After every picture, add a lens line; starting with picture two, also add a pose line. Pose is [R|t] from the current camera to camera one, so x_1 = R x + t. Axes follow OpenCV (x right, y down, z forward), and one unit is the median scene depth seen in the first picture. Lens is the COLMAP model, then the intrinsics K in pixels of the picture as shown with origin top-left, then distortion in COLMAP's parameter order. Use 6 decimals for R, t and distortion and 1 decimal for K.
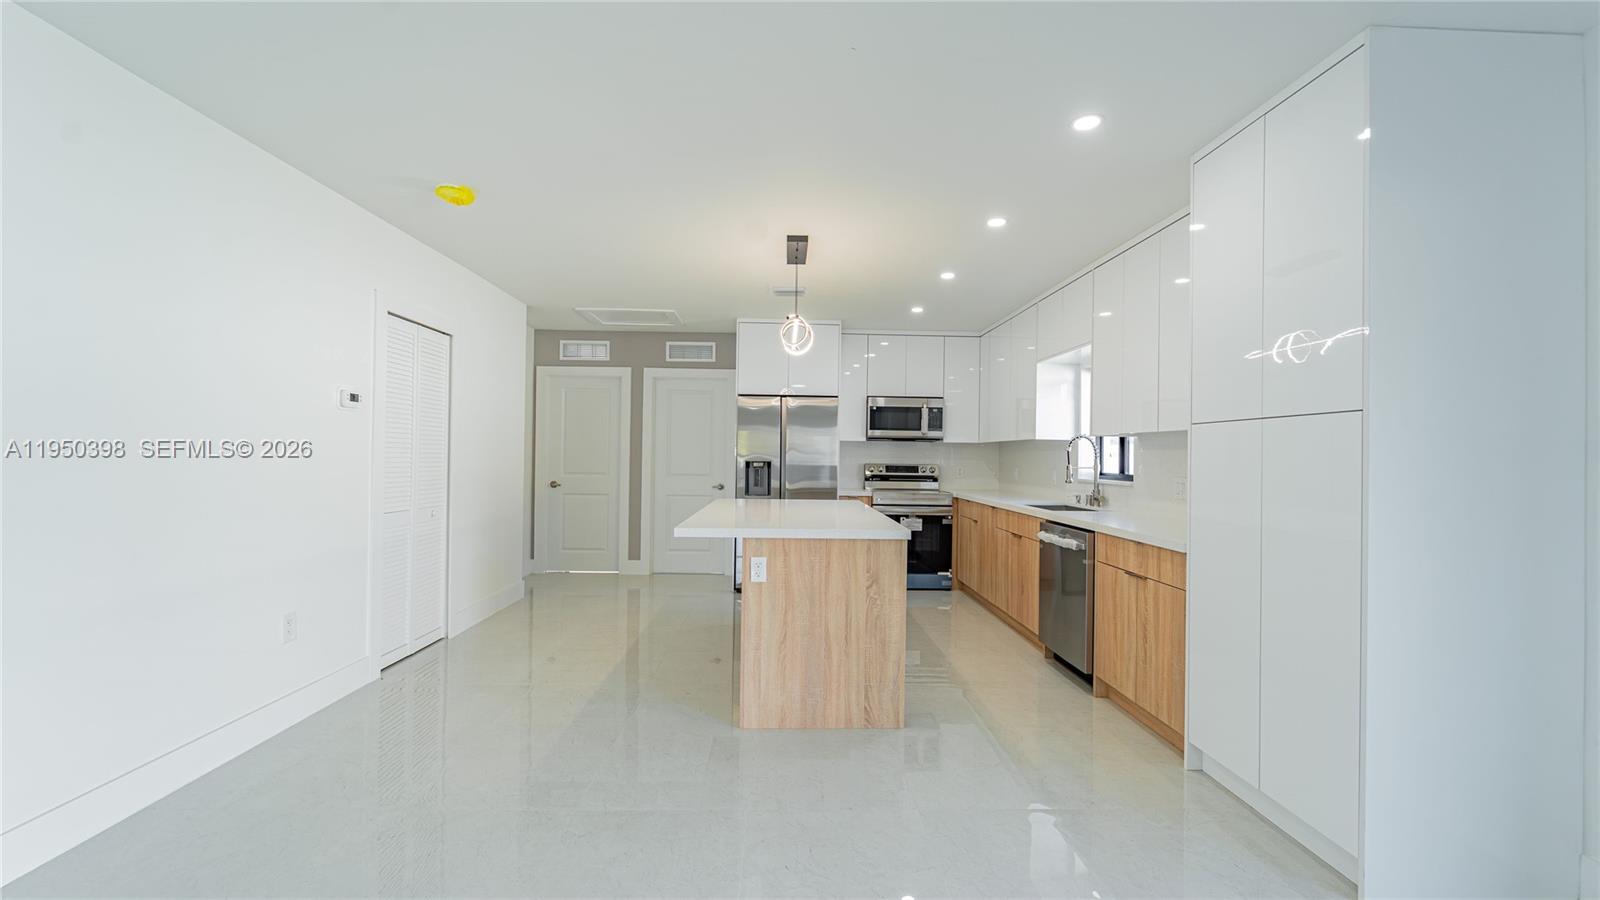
lens RADIAL K [[622.1, 0, 801.7], [0, 622.1, 451.0], [0, 0, 1]] dist [-0.002444, 0.000129]
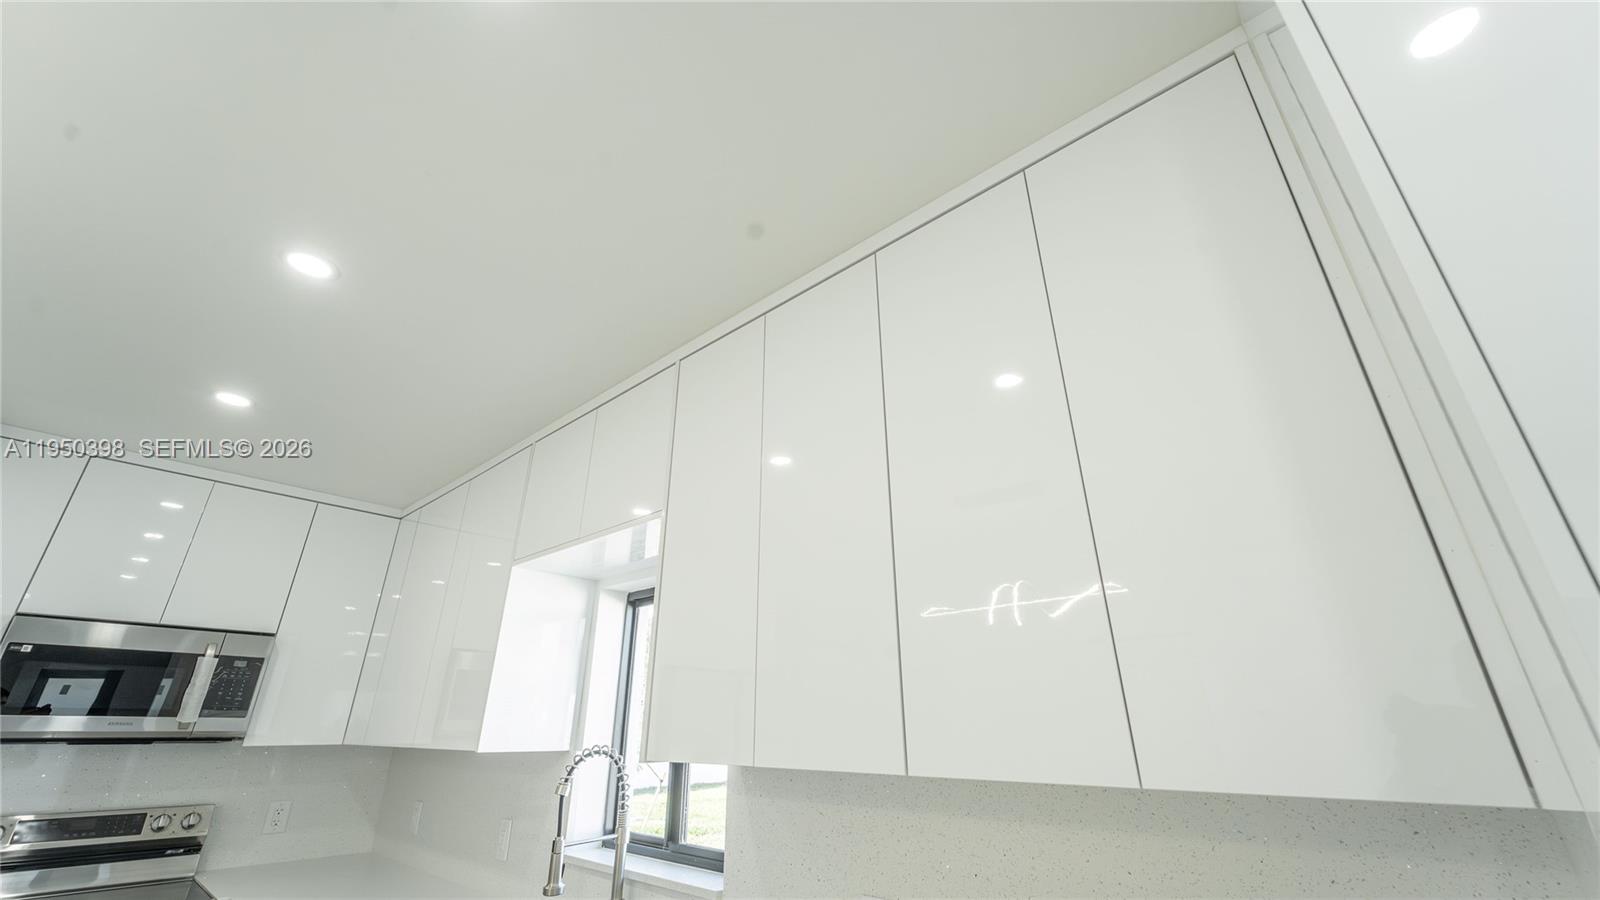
lens RADIAL K [[622.1, 0, 800.5], [0, 622.1, 462.7], [0, 0, 1]] dist [-0.002444, 0.000129]
pose [[0.686244, 0.268270, 0.676092, 0.161168], [0.007458, 0.926856, -0.375342, -0.032670], [-0.727333, 0.262619, 0.634049, 0.442663]]
